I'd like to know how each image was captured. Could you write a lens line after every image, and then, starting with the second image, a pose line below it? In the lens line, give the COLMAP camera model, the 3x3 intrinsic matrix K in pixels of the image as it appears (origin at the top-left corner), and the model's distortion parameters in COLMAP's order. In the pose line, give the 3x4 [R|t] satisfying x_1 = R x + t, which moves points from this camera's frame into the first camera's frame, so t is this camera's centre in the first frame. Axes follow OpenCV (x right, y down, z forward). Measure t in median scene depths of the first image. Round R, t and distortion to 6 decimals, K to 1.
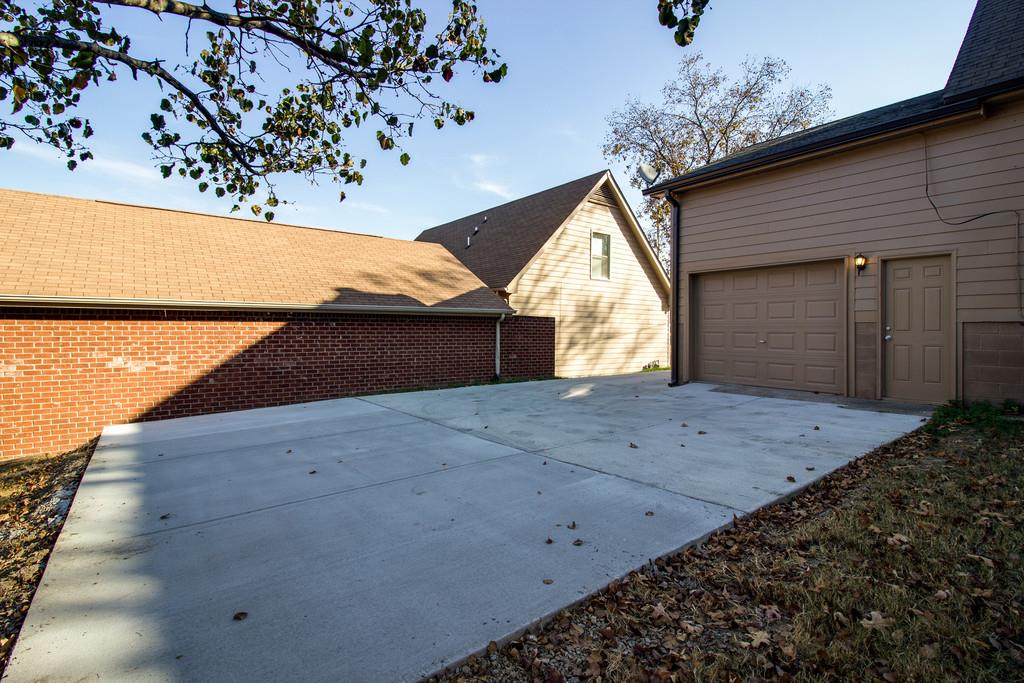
lens RADIAL K [[494.5, 0, 529.4], [0, 494.5, 331.5], [0, 0, 1]] dist [0.016823, -0.002100]
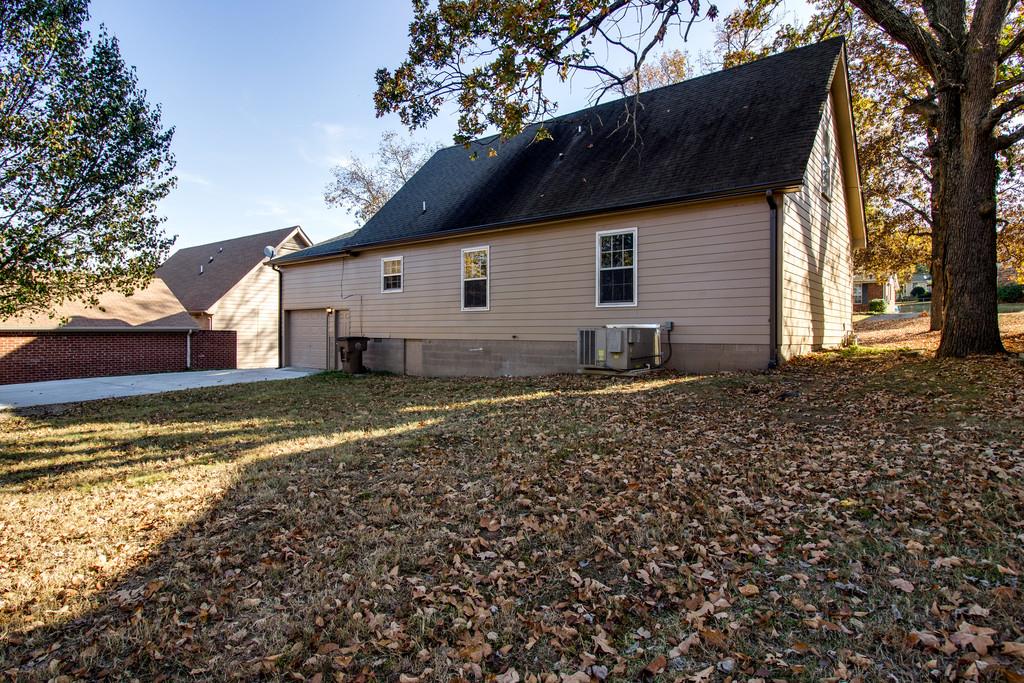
lens RADIAL K [[541.8, 0, 497.5], [0, 541.8, 333.4], [0, 0, 1]] dist [0.006406, -0.000049]
pose [[0.976009, -0.003242, 0.217707, 0.539172], [0.003203, 0.999995, 0.000534, -0.021028], [-0.217708, 0.000176, 0.976014, -0.963006]]
